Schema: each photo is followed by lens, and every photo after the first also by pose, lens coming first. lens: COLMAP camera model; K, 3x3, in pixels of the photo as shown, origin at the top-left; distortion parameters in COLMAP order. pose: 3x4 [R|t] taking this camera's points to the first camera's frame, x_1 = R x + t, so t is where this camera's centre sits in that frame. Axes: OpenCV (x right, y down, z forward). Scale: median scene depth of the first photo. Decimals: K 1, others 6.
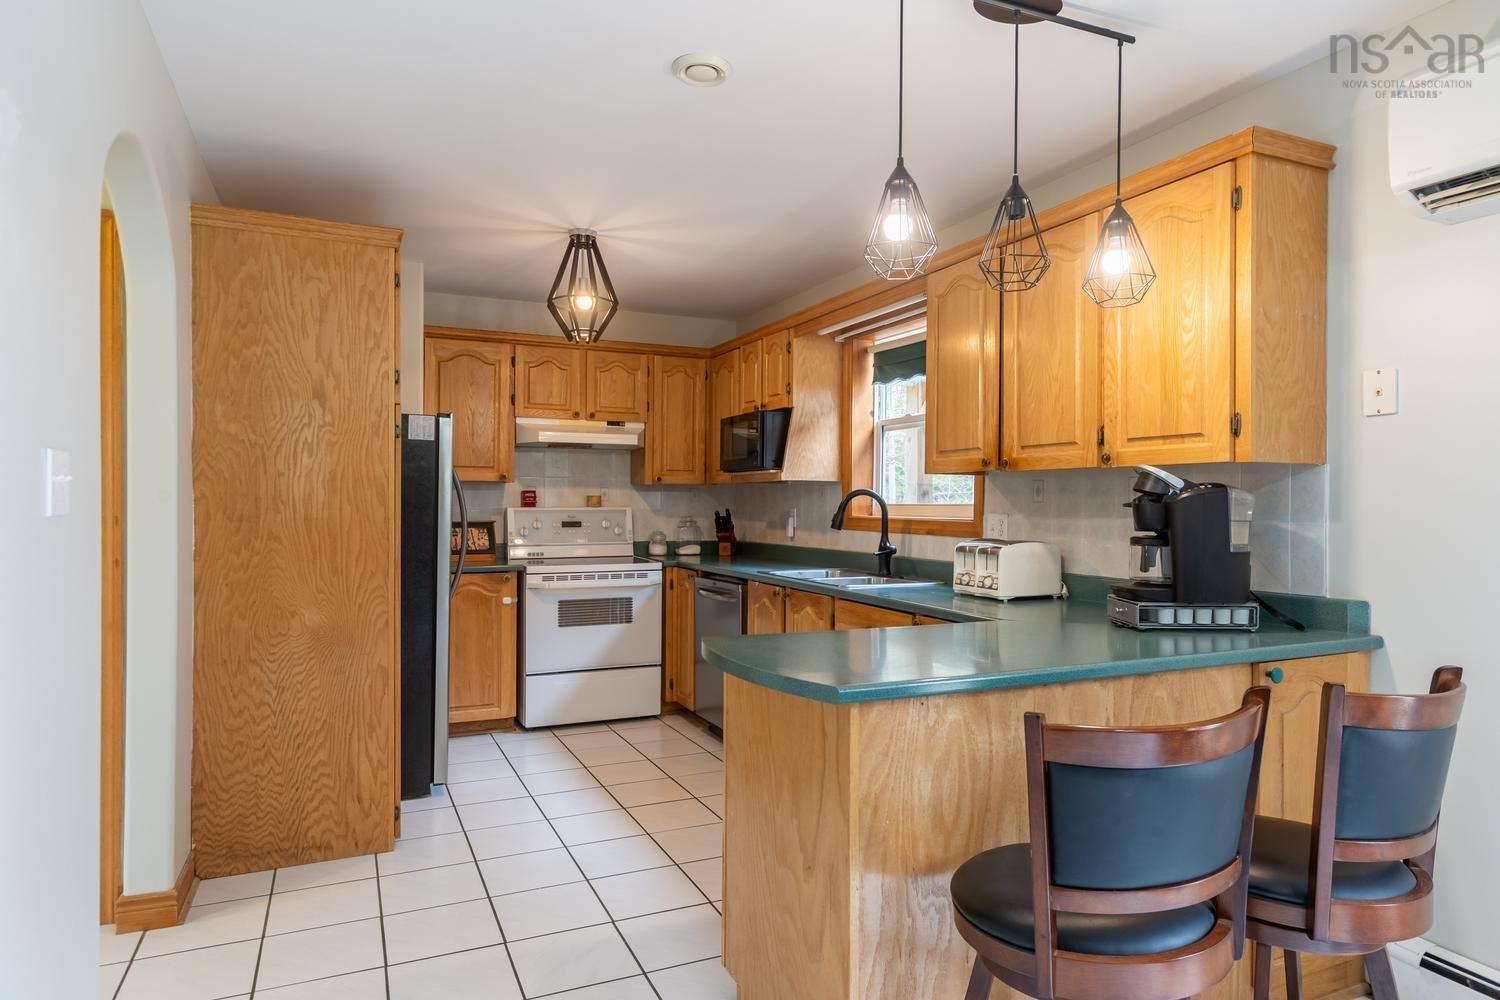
lens RADIAL K [[892.4, 0, 751.0], [0, 892.4, 501.5], [0, 0, 1]] dist [-0.001089, -0.000025]
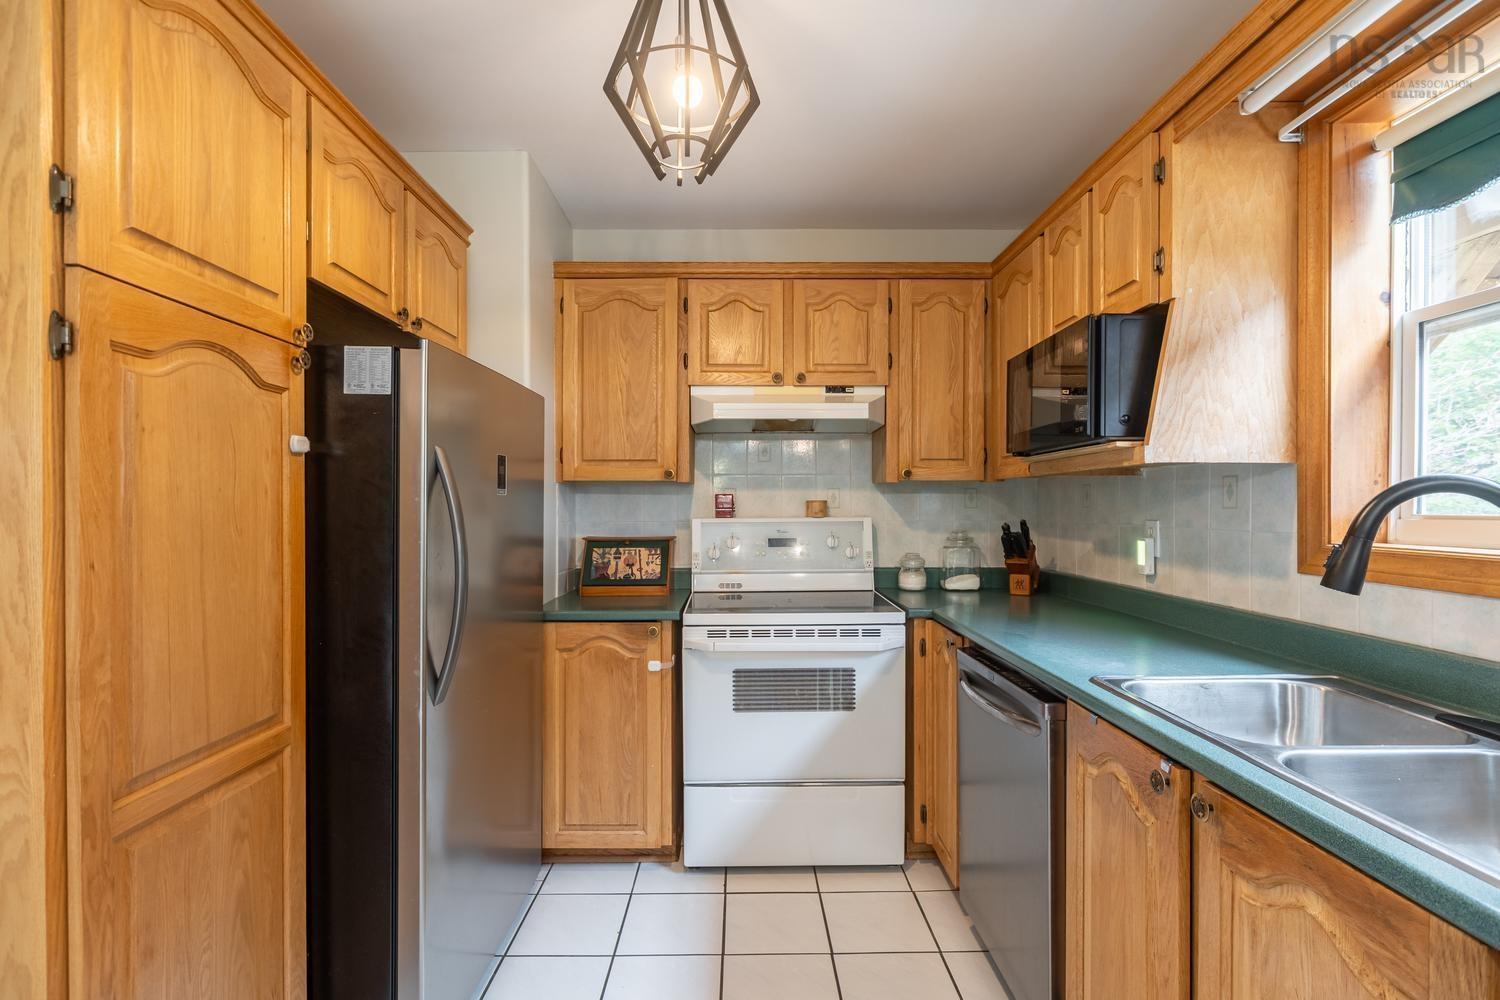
lens RADIAL K [[701.7, 0, 763.1], [0, 701.7, 509.0], [0, 0, 1]] dist [-0.008157, 0.002598]
pose [[0.923501, -0.004892, -0.383565, -0.007325], [0.007954, 0.999948, 0.006397, -0.004028], [0.383514, -0.008958, 0.923492, 0.535026]]
